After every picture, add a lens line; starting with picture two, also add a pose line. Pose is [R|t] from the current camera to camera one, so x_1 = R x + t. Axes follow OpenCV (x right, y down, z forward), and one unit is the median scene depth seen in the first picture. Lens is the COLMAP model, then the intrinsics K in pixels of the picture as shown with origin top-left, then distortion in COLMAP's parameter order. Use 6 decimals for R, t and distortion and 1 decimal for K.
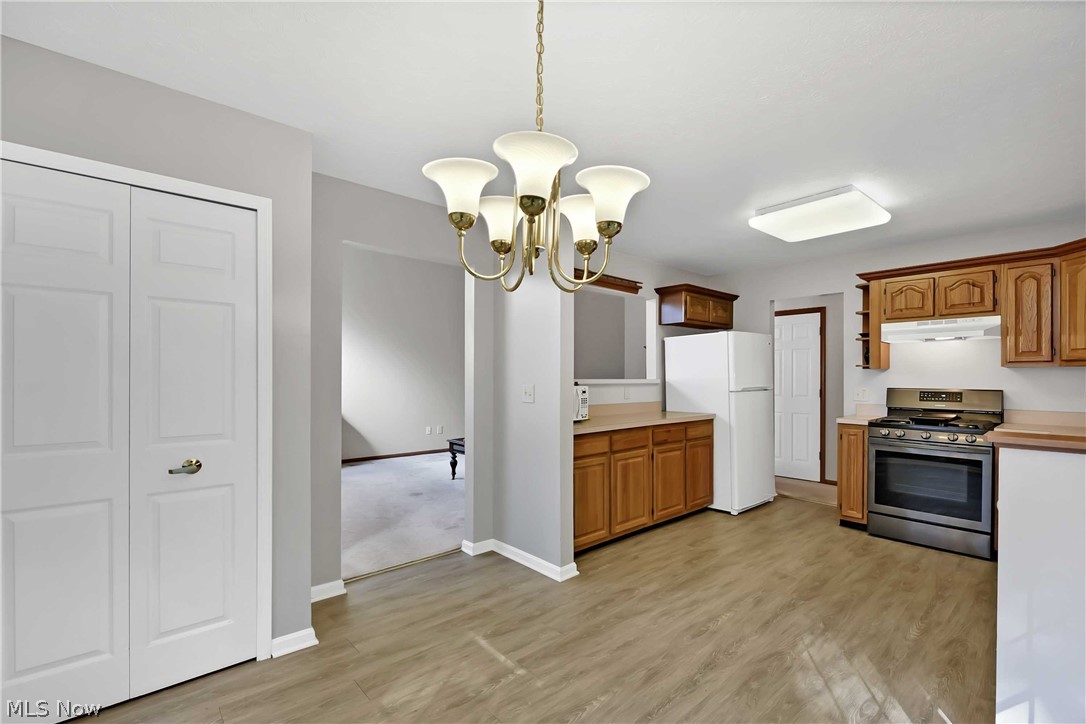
lens RADIAL K [[475.9, 0, 548.1], [0, 475.9, 382.9], [0, 0, 1]] dist [-0.002211, 0.000755]
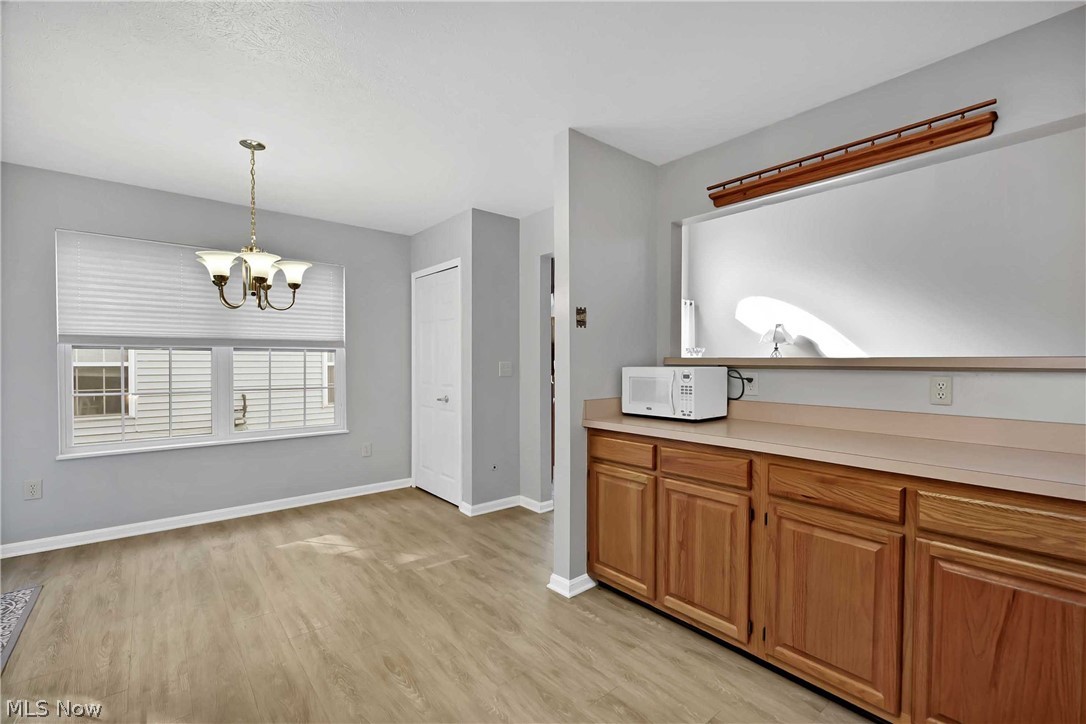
lens RADIAL K [[475.9, 0, 572.4], [0, 475.9, 368.0], [0, 0, 1]] dist [-0.002211, 0.000755]
pose [[-0.000254, 0.015878, -0.999874, 0.767269], [-0.013703, 0.999780, 0.015880, -0.000635], [0.999906, 0.013705, -0.000036, 0.888693]]
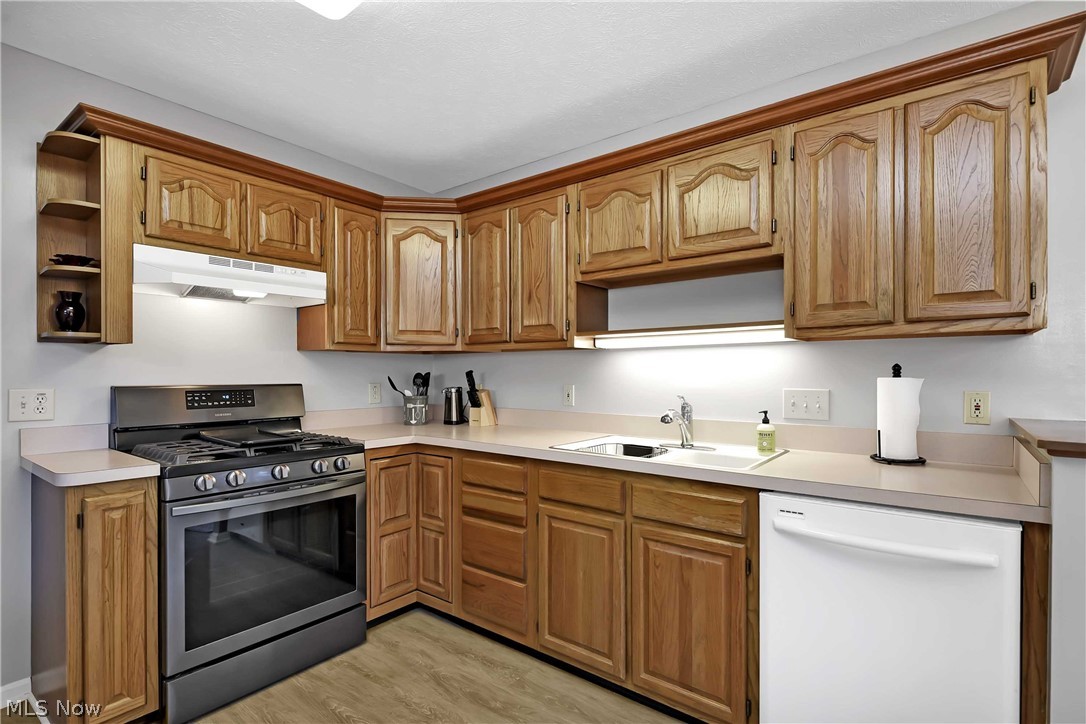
lens RADIAL K [[510.6, 0, 551.1], [0, 510.6, 373.2], [0, 0, 1]] dist [0.005165, -0.001597]
pose [[-0.212531, -0.004892, 0.977142, 0.167929], [0.011304, 0.999908, 0.007464, -0.001525], [-0.977089, 0.012632, -0.212456, 0.822821]]
